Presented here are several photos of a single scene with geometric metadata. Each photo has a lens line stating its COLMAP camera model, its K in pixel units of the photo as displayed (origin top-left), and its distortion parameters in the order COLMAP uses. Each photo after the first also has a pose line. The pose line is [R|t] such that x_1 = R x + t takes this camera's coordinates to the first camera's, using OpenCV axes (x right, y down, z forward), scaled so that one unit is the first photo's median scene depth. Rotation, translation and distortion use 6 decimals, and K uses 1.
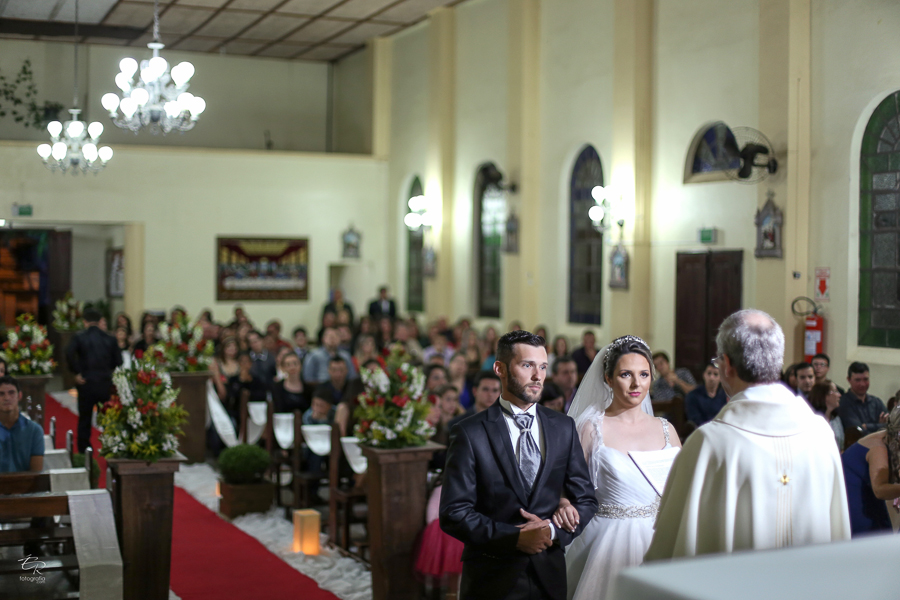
lens RADIAL K [[1387.7, 0, 450.0], [0, 1387.7, 300.0], [0, 0, 1]] dist [-0.151965, 0.106095]
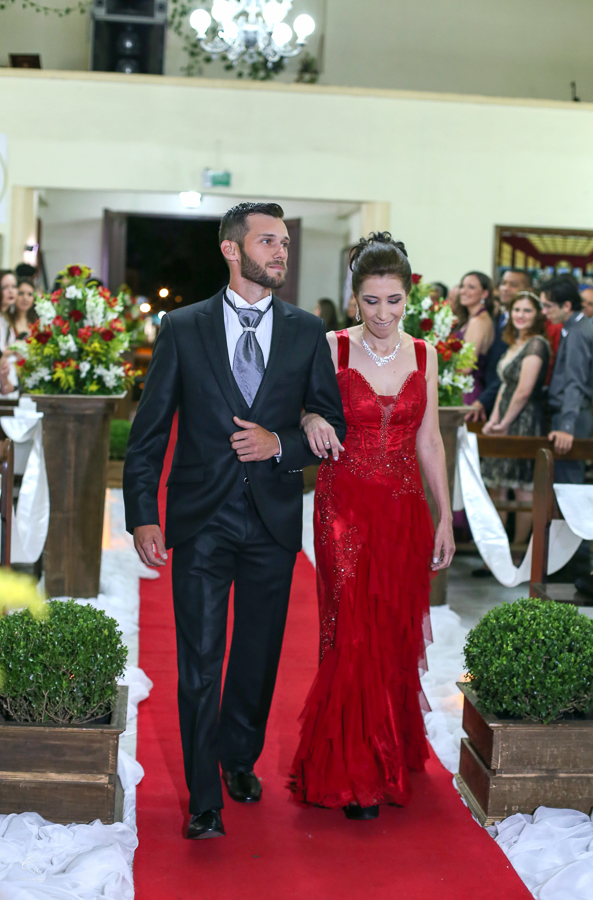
lens RADIAL K [[1386.9, 0, 296.5], [0, 1386.9, 450.0], [0, 0, 1]] dist [-0.109185, -0.025417]
pose [[0.952103, 0.052476, -0.301240, -0.086681], [-0.033248, 0.997090, 0.068608, 0.036564], [0.303964, -0.055306, 0.951077, 0.533003]]
